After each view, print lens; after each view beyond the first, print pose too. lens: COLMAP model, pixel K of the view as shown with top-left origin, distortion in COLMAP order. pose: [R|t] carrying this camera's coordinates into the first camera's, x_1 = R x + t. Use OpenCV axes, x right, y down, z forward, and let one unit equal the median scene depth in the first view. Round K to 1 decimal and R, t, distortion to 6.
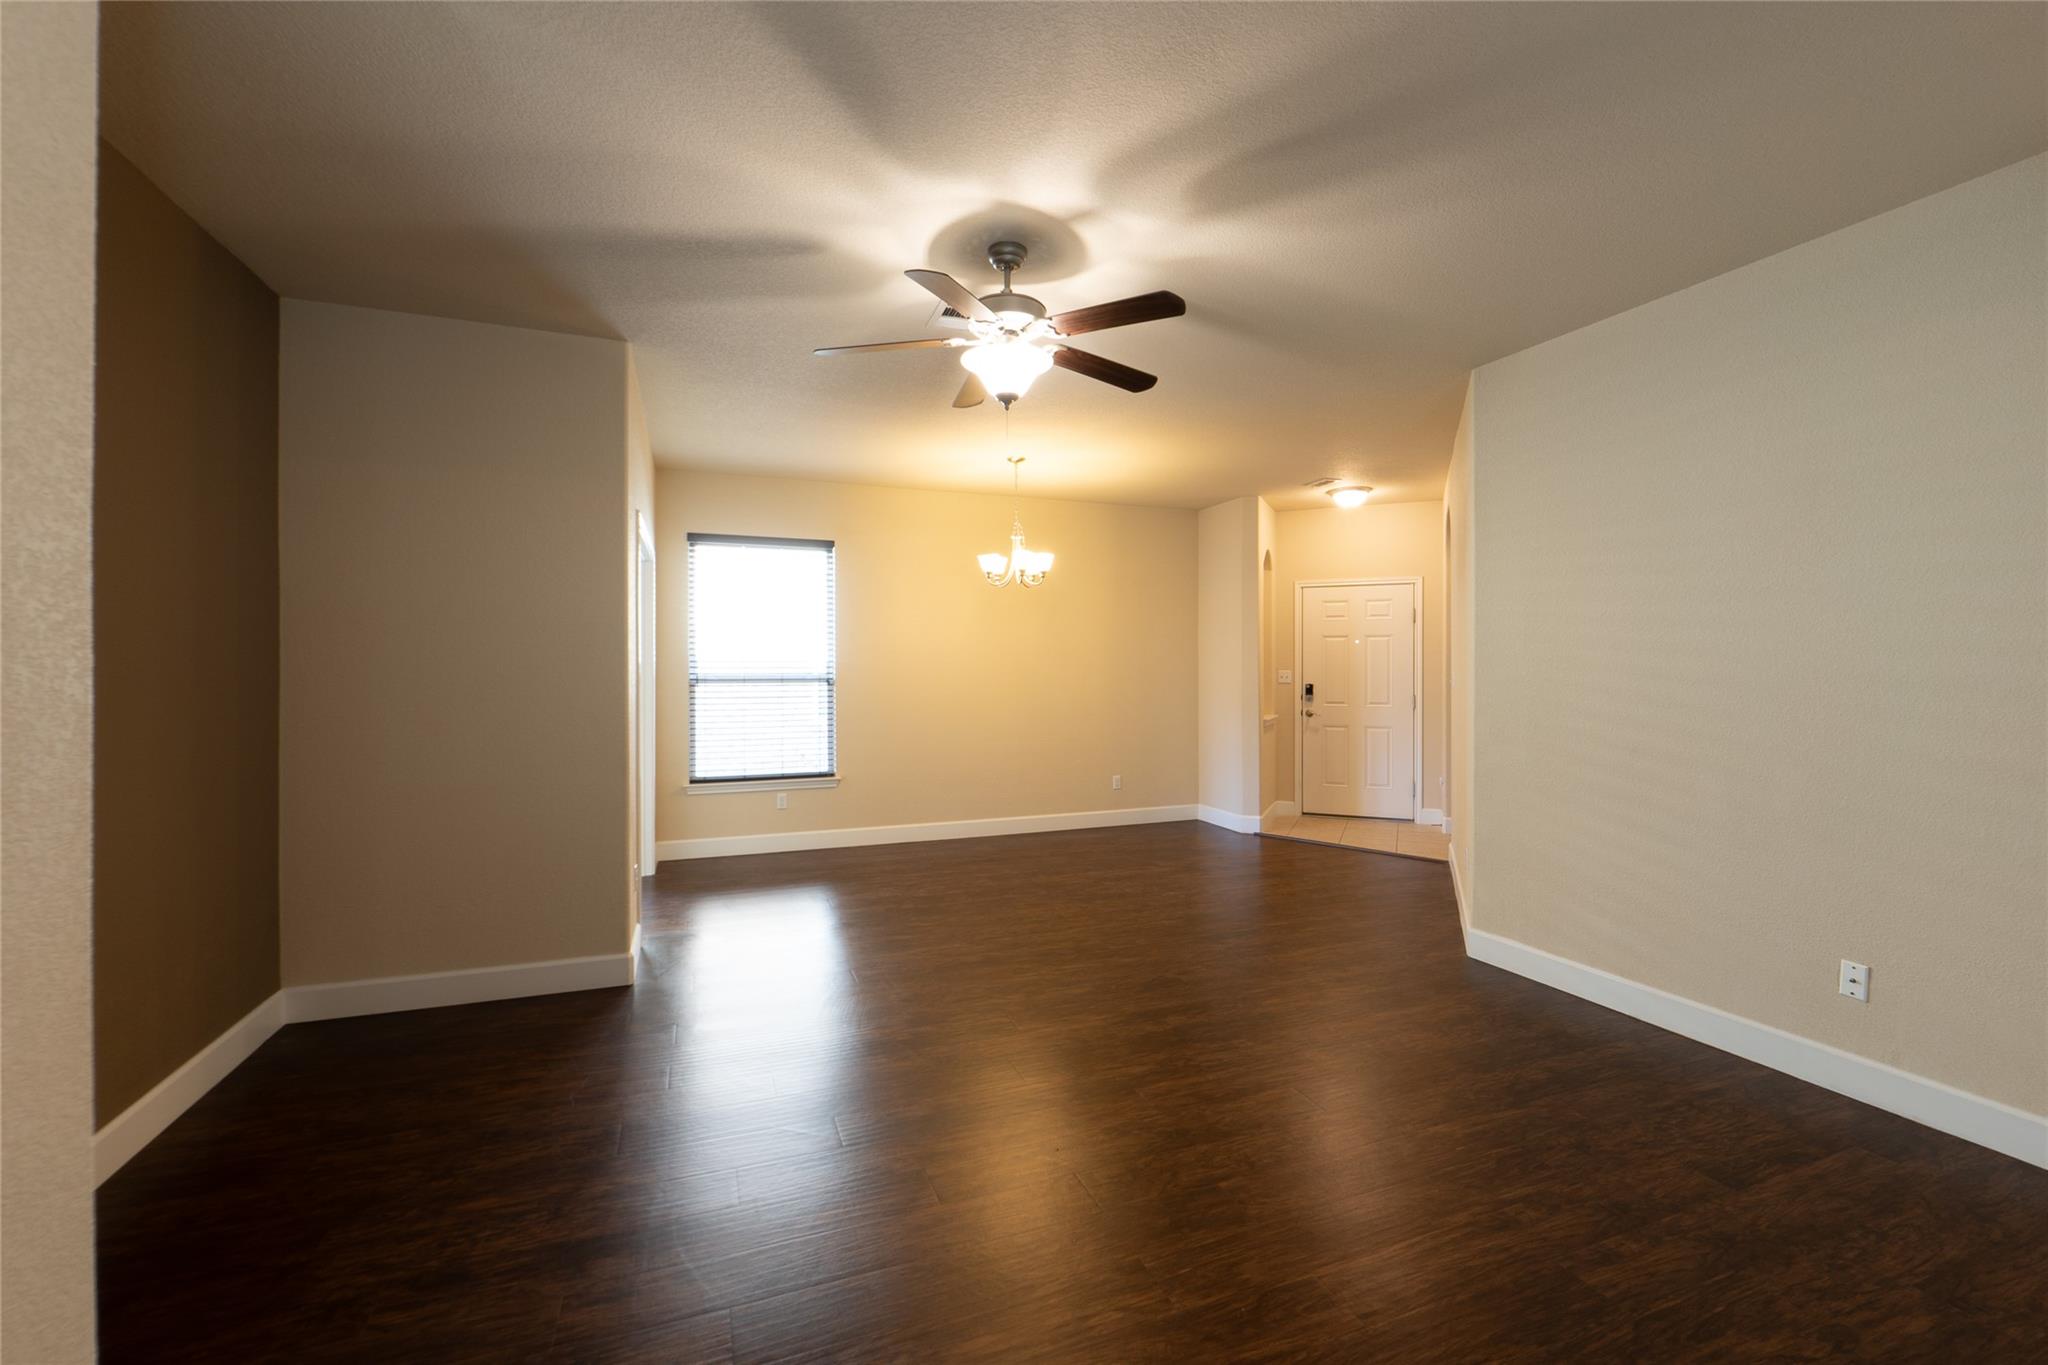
lens RADIAL K [[858.7, 0, 1030.2], [0, 858.7, 668.8], [0, 0, 1]] dist [-0.005061, -0.000262]
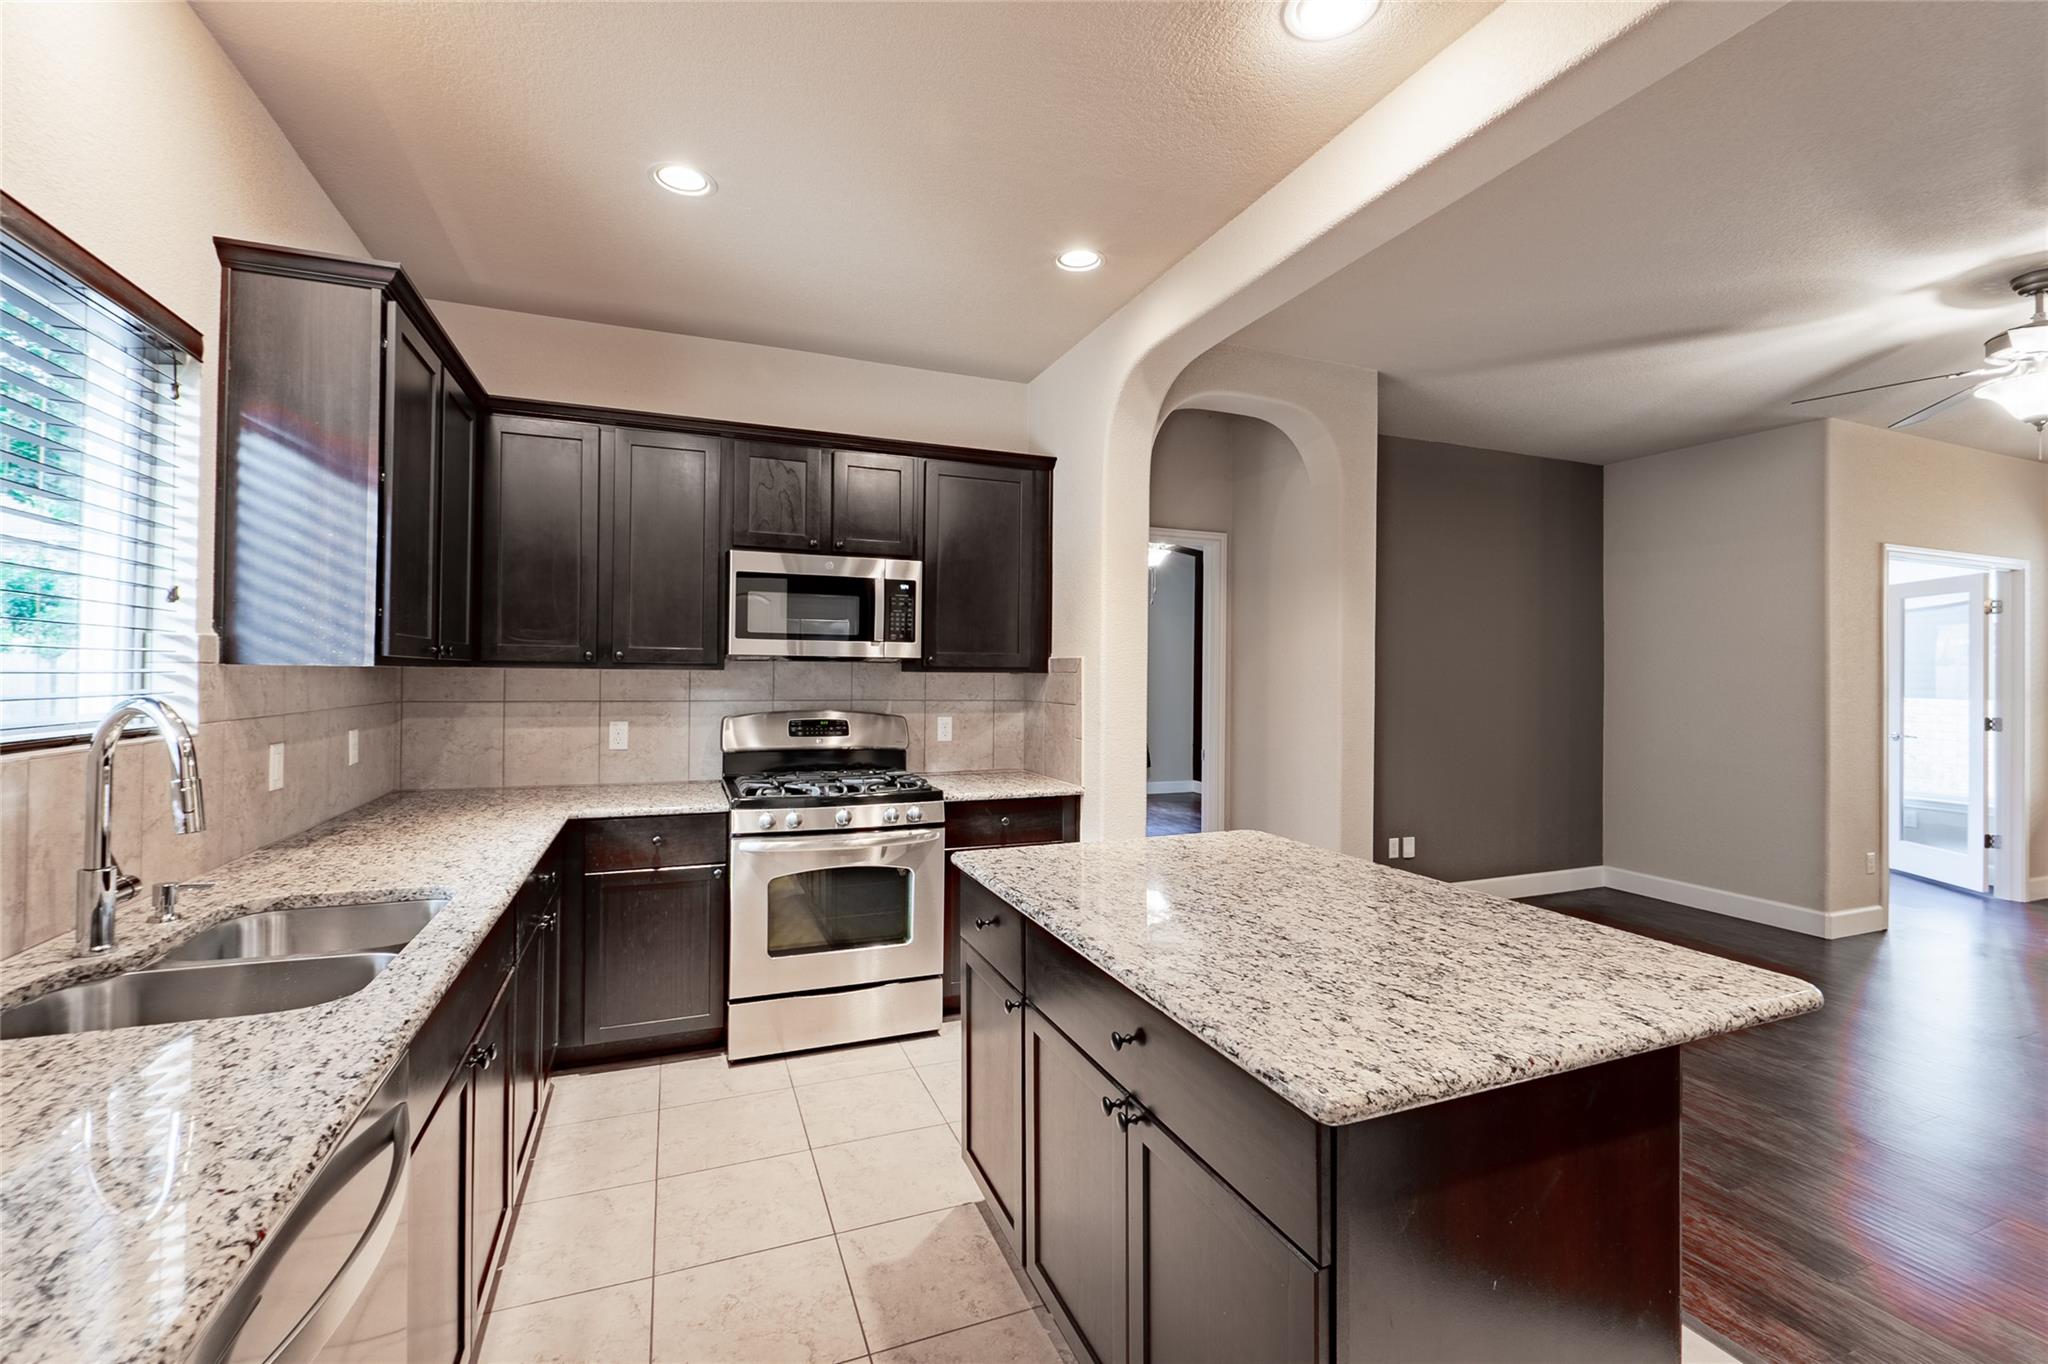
lens RADIAL K [[881.1, 0, 1023.7], [0, 881.1, 665.6], [0, 0, 1]] dist [-0.003526, -0.000206]
pose [[0.009268, -0.011070, -0.999896, 0.621701], [-0.009726, 0.999890, -0.011160, 0.001447], [0.999910, 0.009828, 0.009159, -0.133798]]
